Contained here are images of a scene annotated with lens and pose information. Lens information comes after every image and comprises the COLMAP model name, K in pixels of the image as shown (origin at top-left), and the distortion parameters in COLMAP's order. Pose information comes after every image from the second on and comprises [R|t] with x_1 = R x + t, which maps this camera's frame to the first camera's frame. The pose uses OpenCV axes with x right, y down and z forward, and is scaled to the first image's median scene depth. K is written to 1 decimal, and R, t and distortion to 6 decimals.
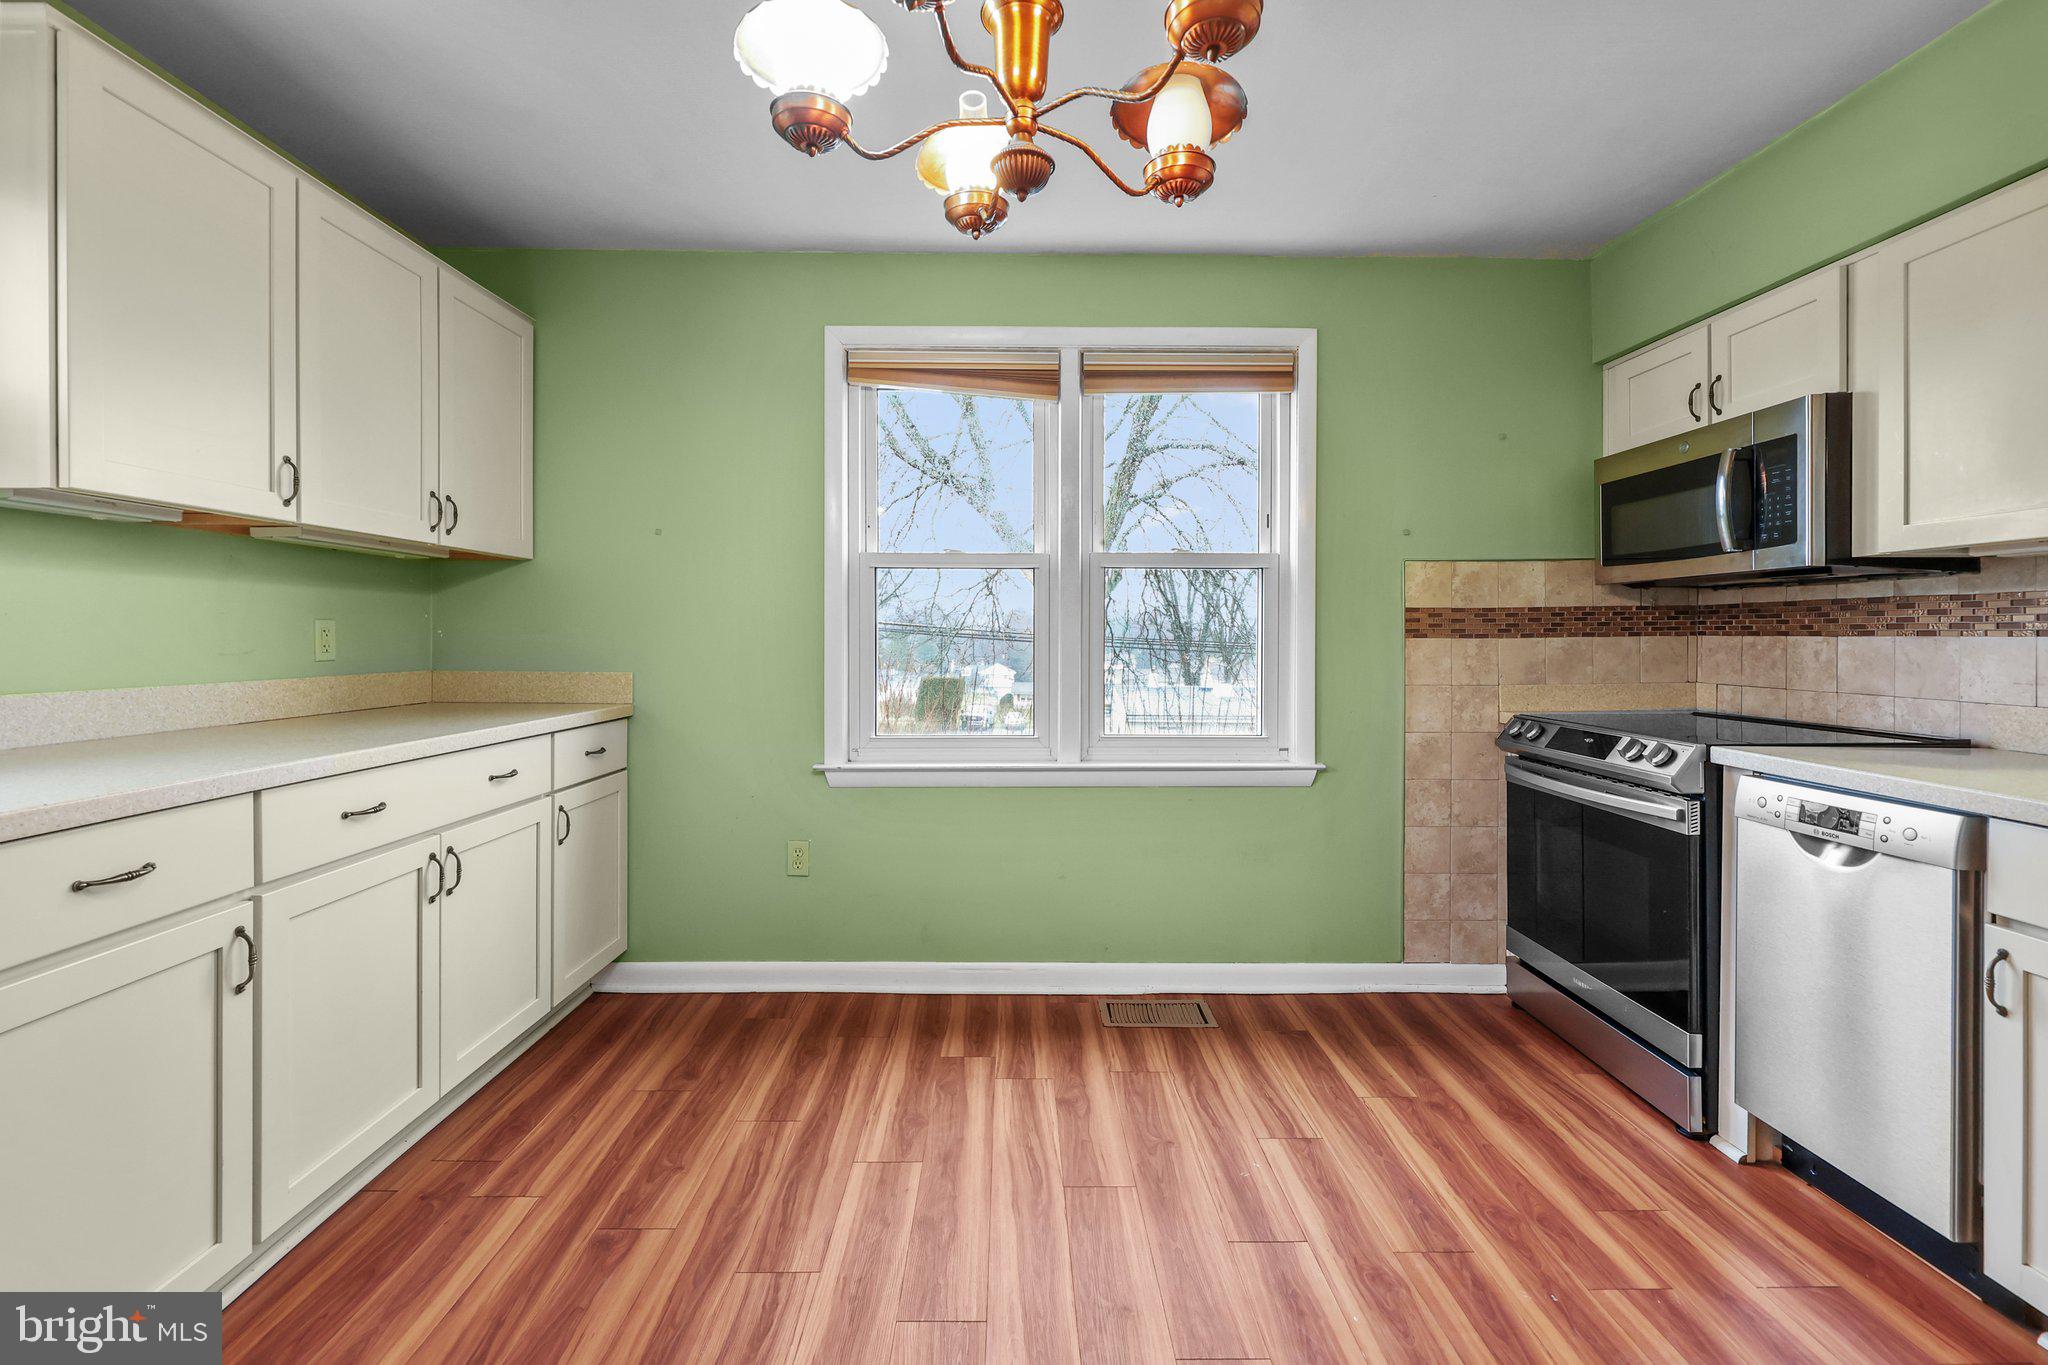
lens RADIAL K [[872.2, 0, 1030.2], [0, 872.2, 641.6], [0, 0, 1]] dist [0.001816, -0.000024]
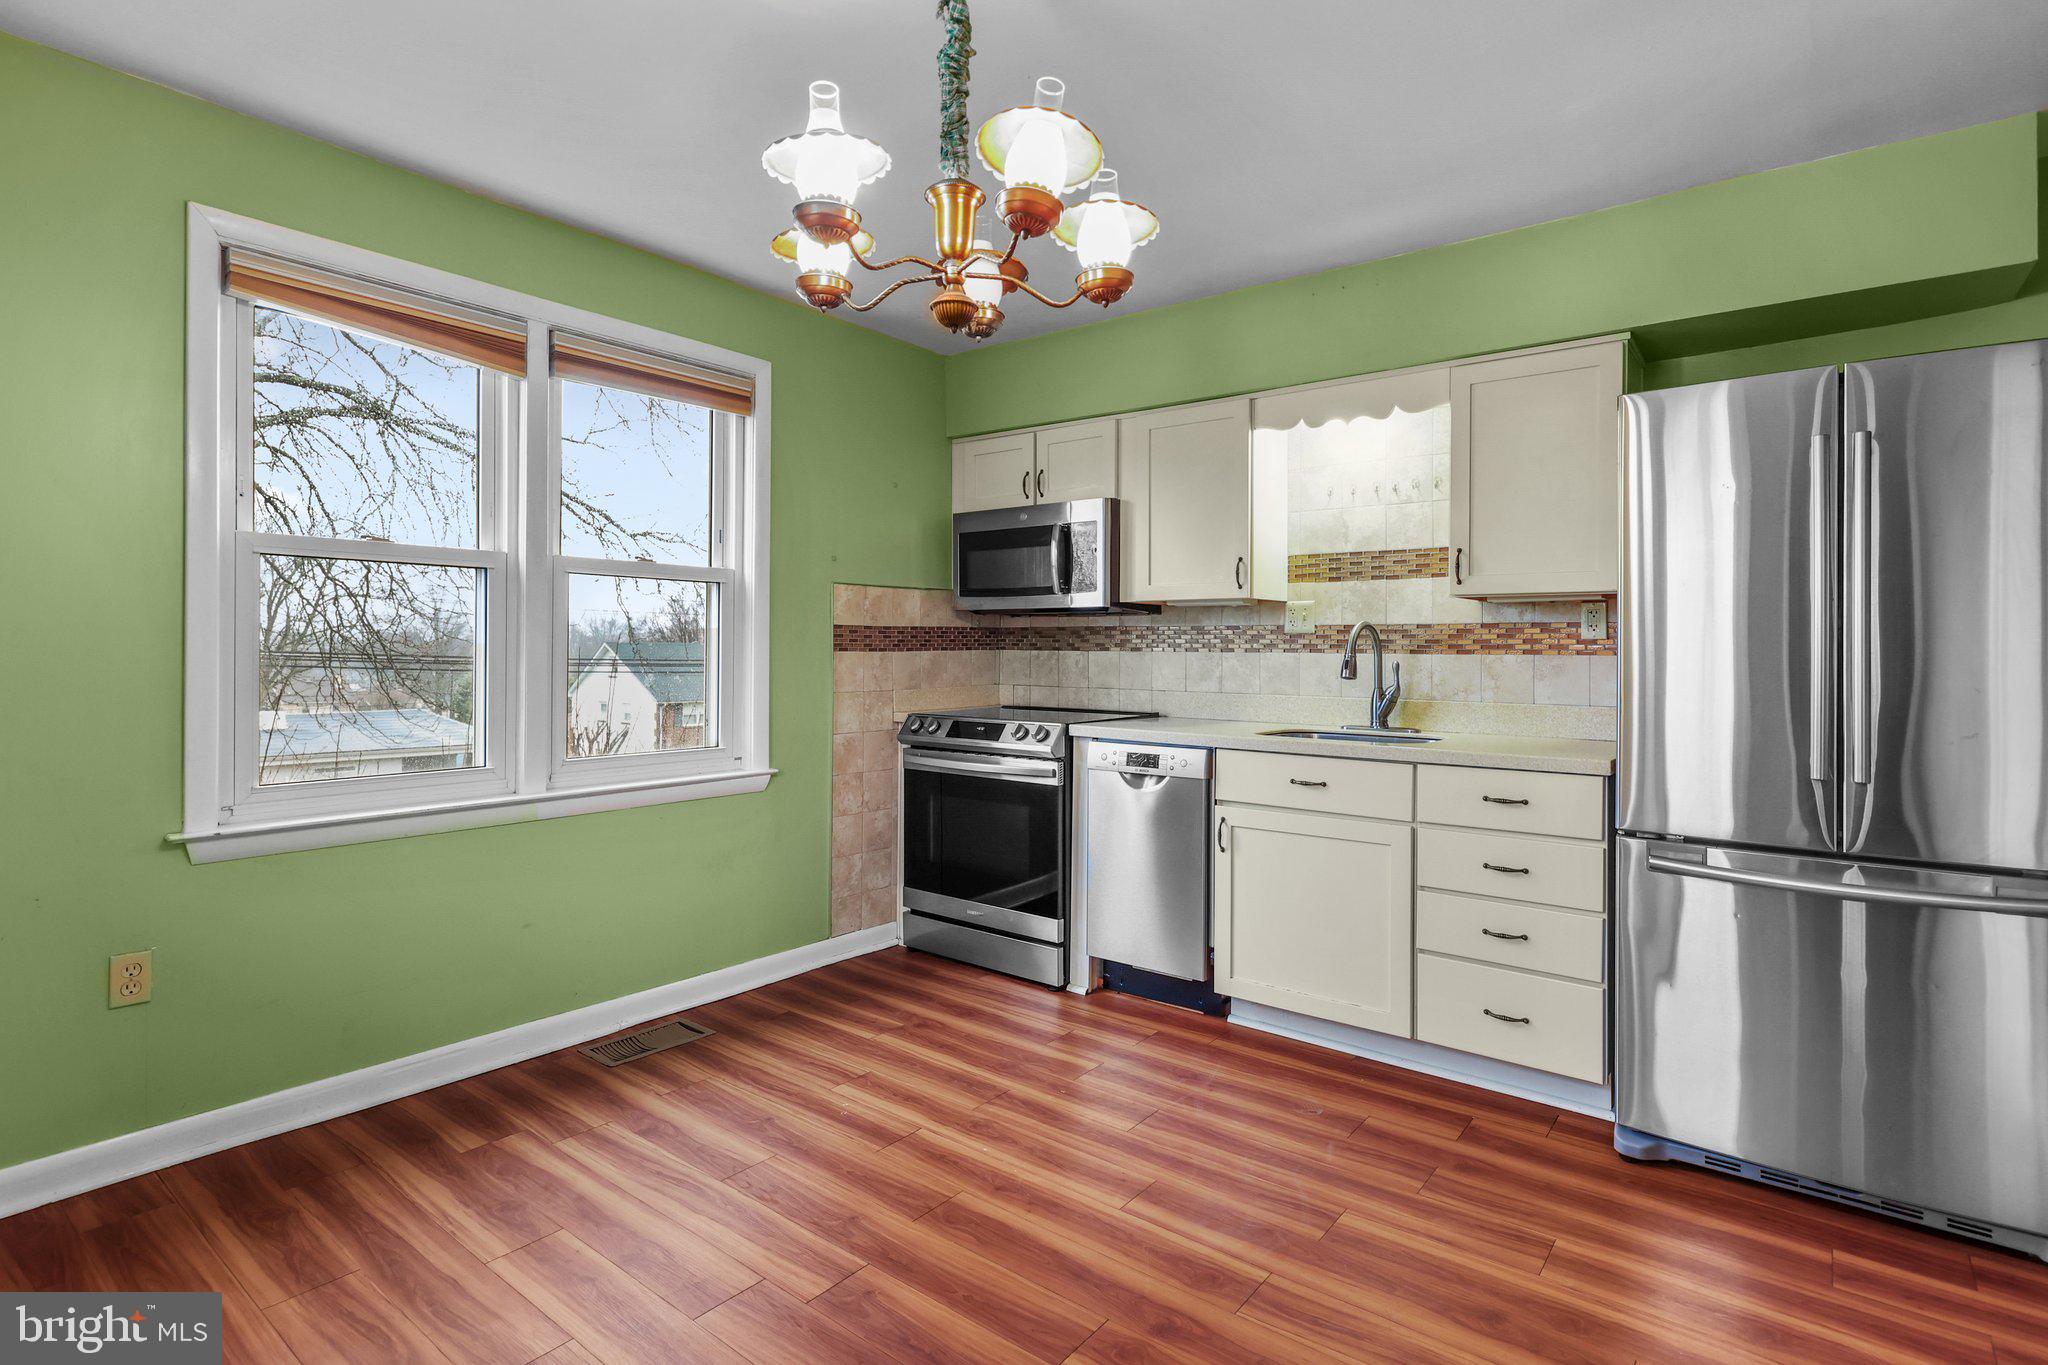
lens RADIAL K [[1005.4, 0, 1042.1], [0, 1005.4, 650.0], [0, 0, 1]] dist [0.001220, 0.000446]
pose [[0.623764, 0.002230, 0.781610, -0.506003], [-0.000977, 0.999997, -0.002074, -0.004129], [-0.781612, 0.000530, 0.623764, -0.034881]]
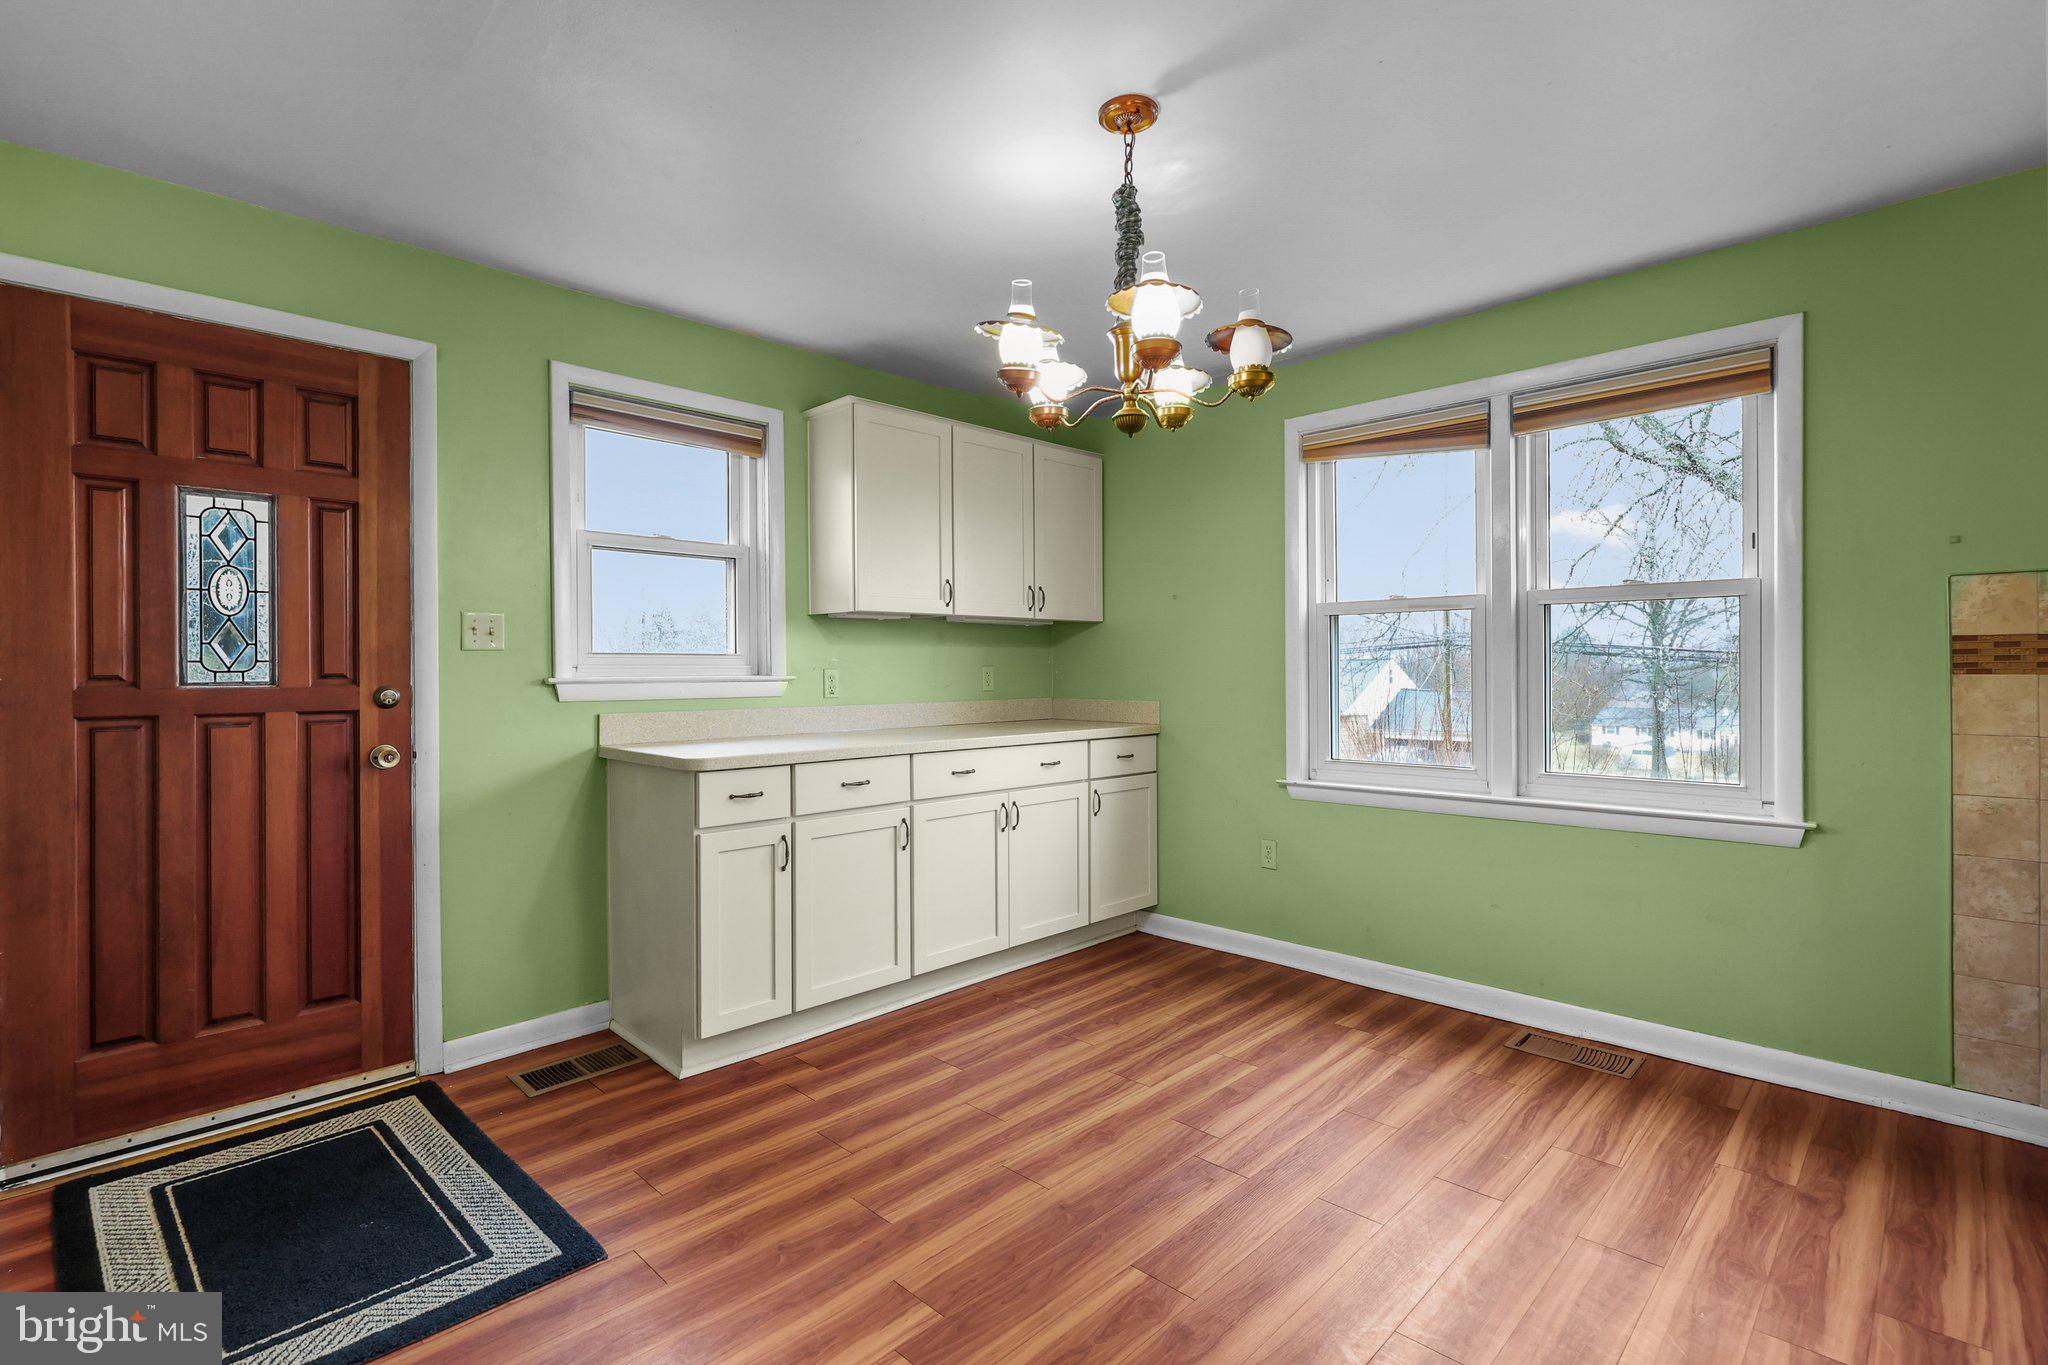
lens RADIAL K [[979.2, 0, 1034.7], [0, 979.2, 675.0], [0, 0, 1]] dist [-0.000114, 0.000062]
pose [[0.705871, -0.002596, -0.708336, 0.562222], [0.004545, 0.999989, 0.000865, -0.009495], [0.708326, -0.003830, 0.705875, -0.247536]]
